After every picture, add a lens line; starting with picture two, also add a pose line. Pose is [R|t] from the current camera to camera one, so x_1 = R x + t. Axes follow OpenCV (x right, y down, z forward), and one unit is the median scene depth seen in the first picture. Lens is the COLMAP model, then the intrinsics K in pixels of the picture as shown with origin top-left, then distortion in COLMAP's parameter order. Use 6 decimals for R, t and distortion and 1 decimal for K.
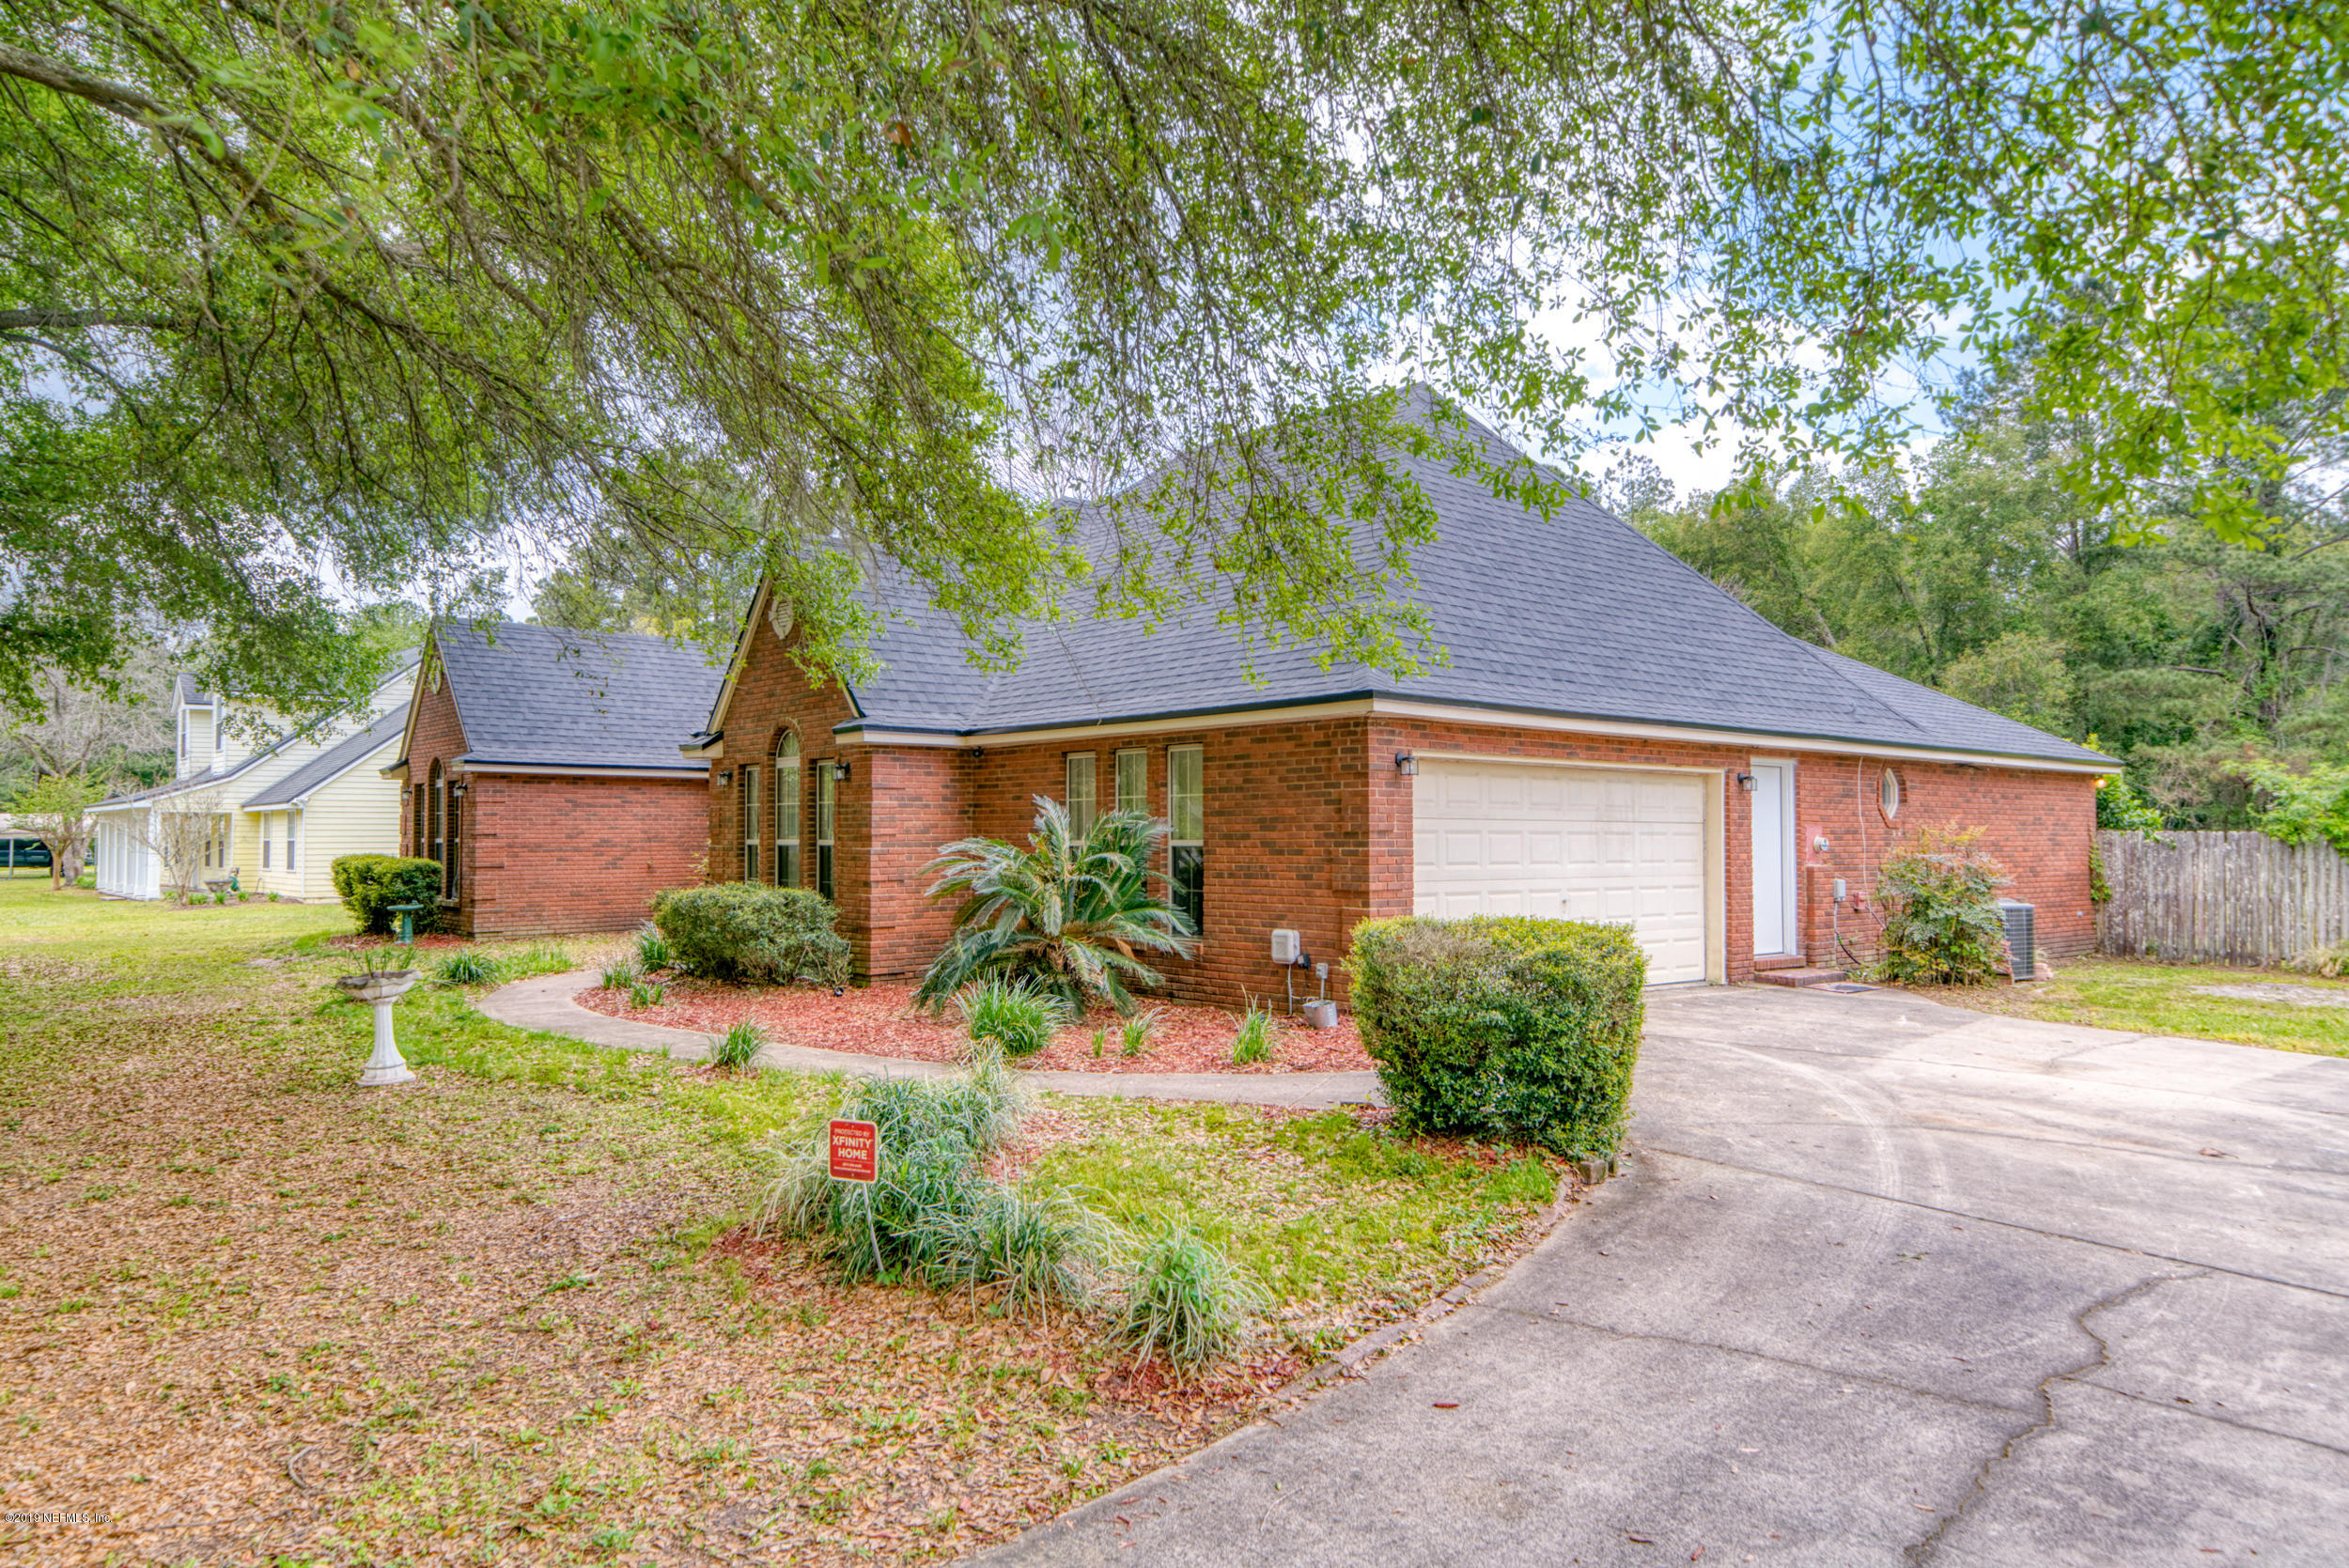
lens RADIAL K [[1528.4, 0, 1153.6], [0, 1528.4, 783.8], [0, 0, 1]] dist [0.049917, 0.001542]
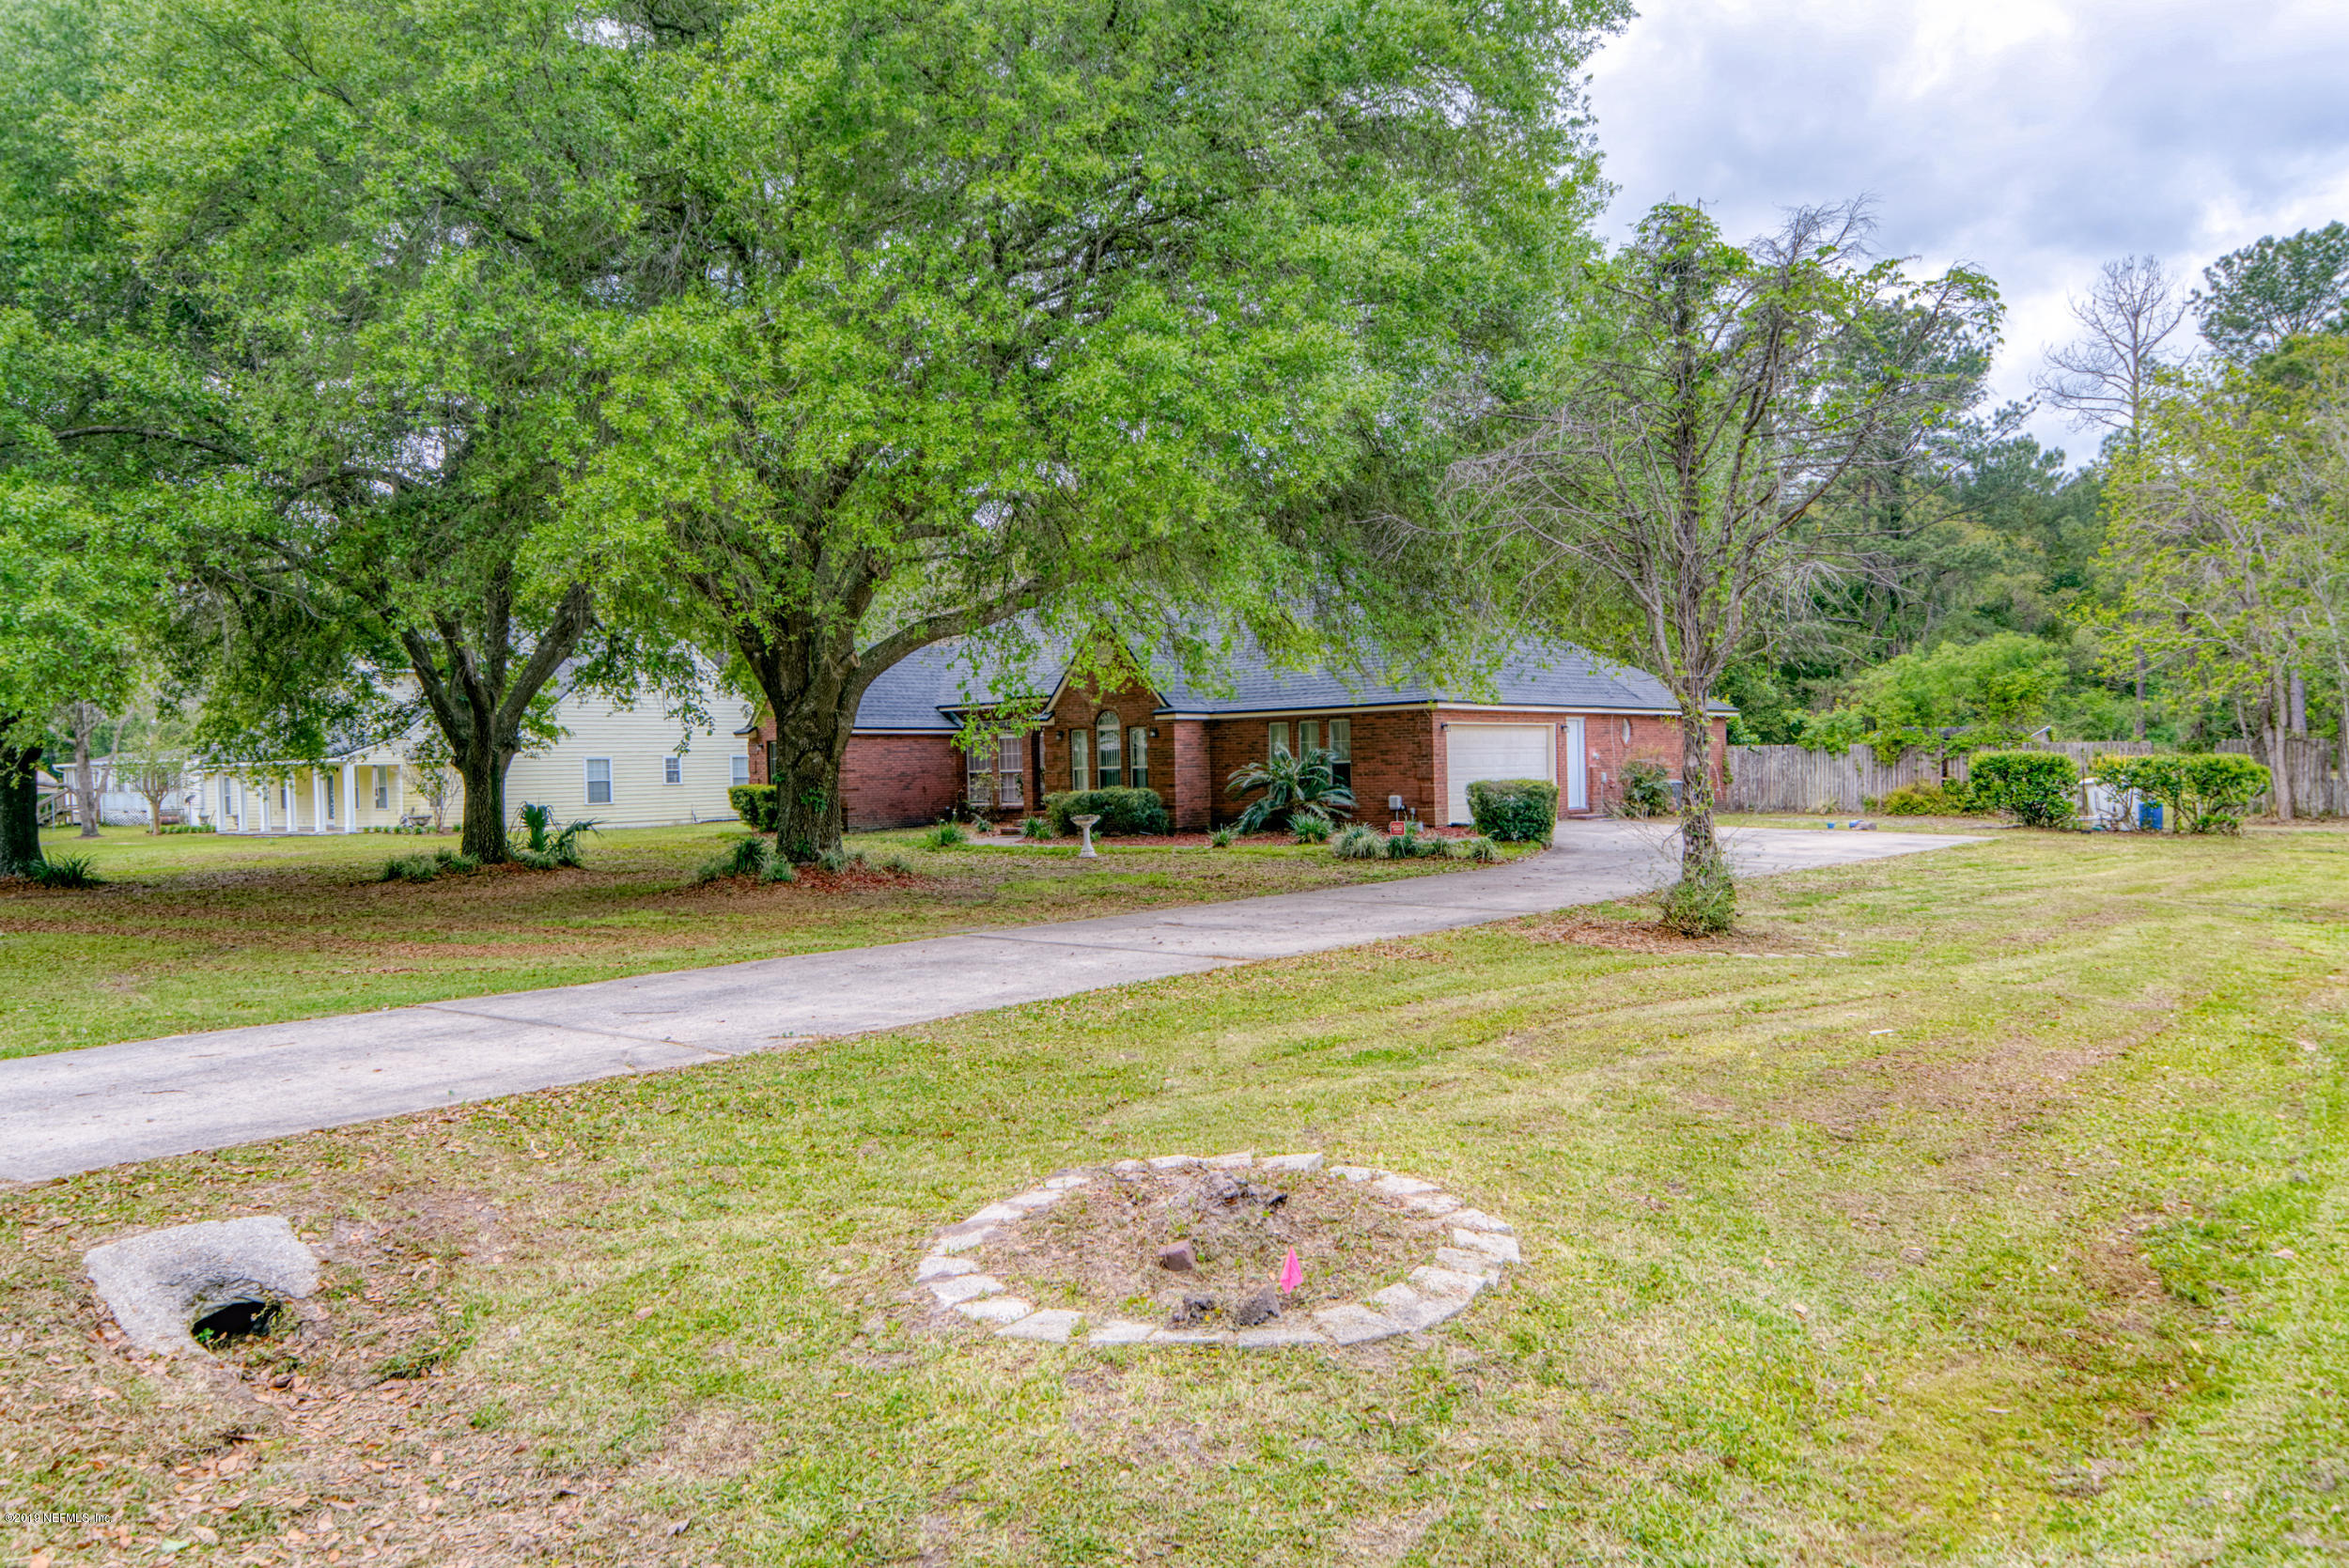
lens RADIAL K [[1528.4, 0, 1153.6], [0, 1528.4, 783.8], [0, 0, 1]] dist [0.049917, 0.001542]
pose [[0.989043, -0.026491, 0.145234, -0.507278], [0.020034, 0.998753, 0.045739, -0.033673], [-0.146265, -0.042328, 0.988340, -1.065599]]
